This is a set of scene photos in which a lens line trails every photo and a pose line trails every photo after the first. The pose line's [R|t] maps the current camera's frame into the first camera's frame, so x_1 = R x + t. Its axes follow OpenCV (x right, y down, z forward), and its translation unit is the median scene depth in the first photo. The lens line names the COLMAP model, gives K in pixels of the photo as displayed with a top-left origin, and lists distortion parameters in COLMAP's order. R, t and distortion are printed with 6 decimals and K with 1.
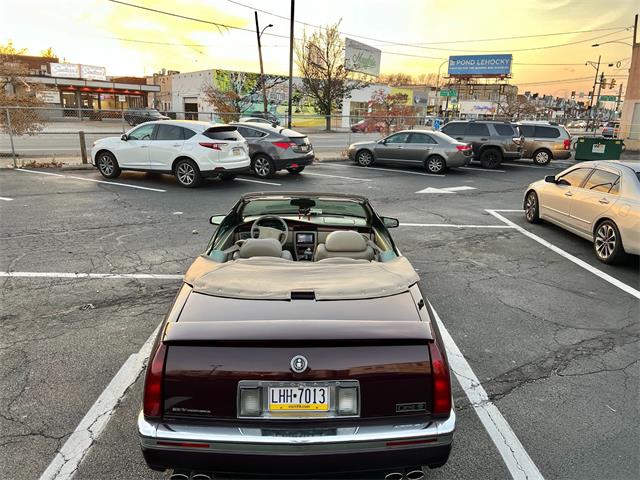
lens RADIAL K [[477.6, 0, 325.0], [0, 477.6, 244.7], [0, 0, 1]] dist [0.046964, -0.051288]
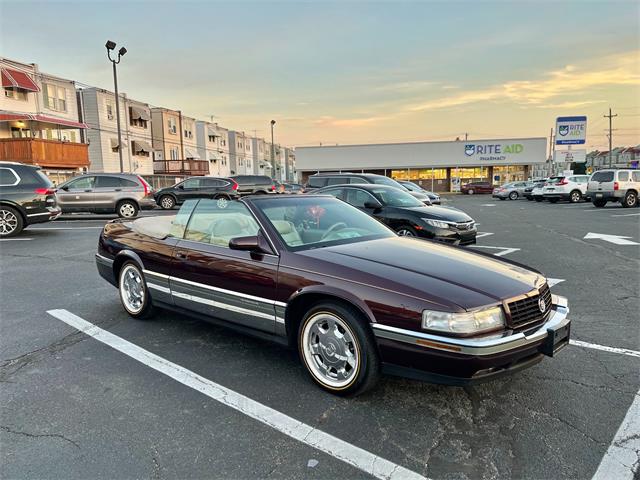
lens RADIAL K [[477.6, 0, 315.5], [0, 477.6, 244.3], [0, 0, 1]] dist [0.046964, -0.051288]
pose [[-0.699101, 0.069395, -0.711647, 0.143506], [-0.193461, 0.939799, 0.281693, -0.067624], [0.688353, 0.334608, -0.643589, 0.387225]]
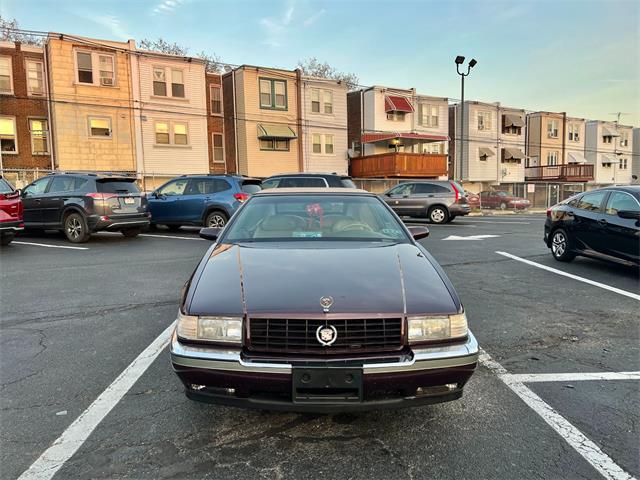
lens RADIAL K [[477.6, 0, 316.9], [0, 477.6, 236.4], [0, 0, 1]] dist [0.046964, -0.051288]
pose [[-0.999802, -0.019620, 0.003276, -0.011530], [-0.017354, 0.940825, 0.338447, -0.080164], [-0.009723, 0.338323, -0.940980, 0.442574]]
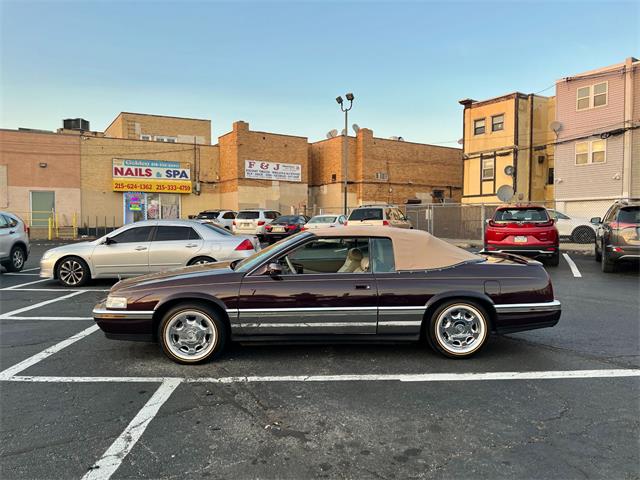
lens RADIAL K [[477.6, 0, 324.1], [0, 477.6, 245.0], [0, 0, 1]] dist [0.046964, -0.051288]
pose [[-0.006198, -0.079817, 0.996790, -0.286667], [0.257421, 0.963087, 0.078719, -0.036771], [-0.966279, 0.257083, 0.014577, 0.219659]]
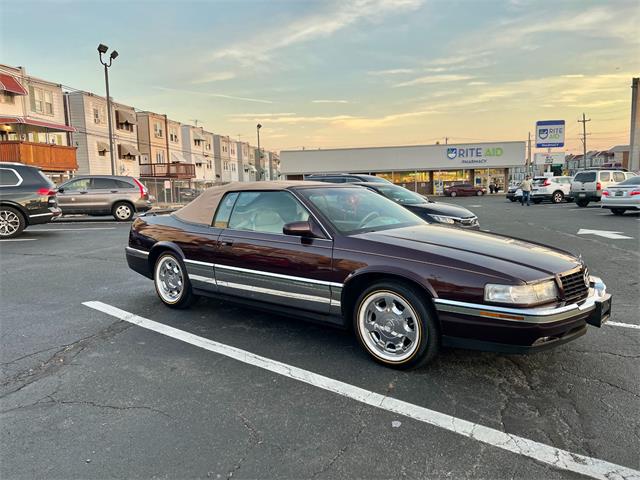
lens RADIAL K [[477.6, 0, 315.2], [0, 477.6, 236.0], [0, 0, 1]] dist [0.046964, -0.051288]
pose [[-0.670934, 0.057041, -0.739320, 0.169284], [-0.194717, 0.948495, 0.249885, -0.057971], [0.715495, 0.311614, -0.625270, 0.376969]]
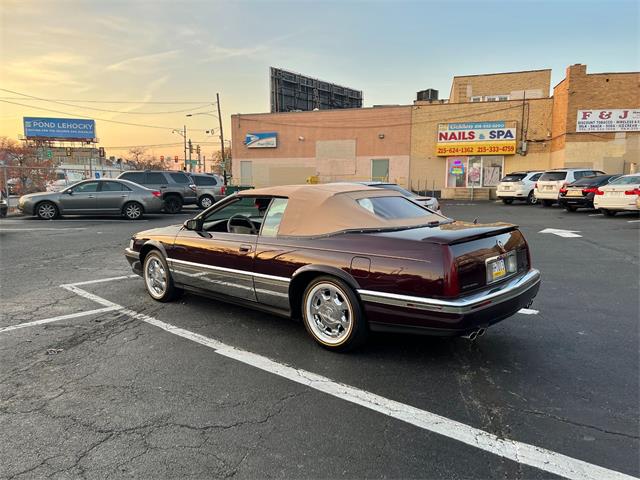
lens RADIAL K [[477.6, 0, 320.1], [0, 477.6, 245.9], [0, 0, 1]] dist [0.046964, -0.051288]
pose [[0.700079, -0.120543, 0.703817, -0.182560], [0.208258, 0.977265, -0.039775, 0.021241], [-0.683022, 0.174421, 0.709266, 0.030509]]
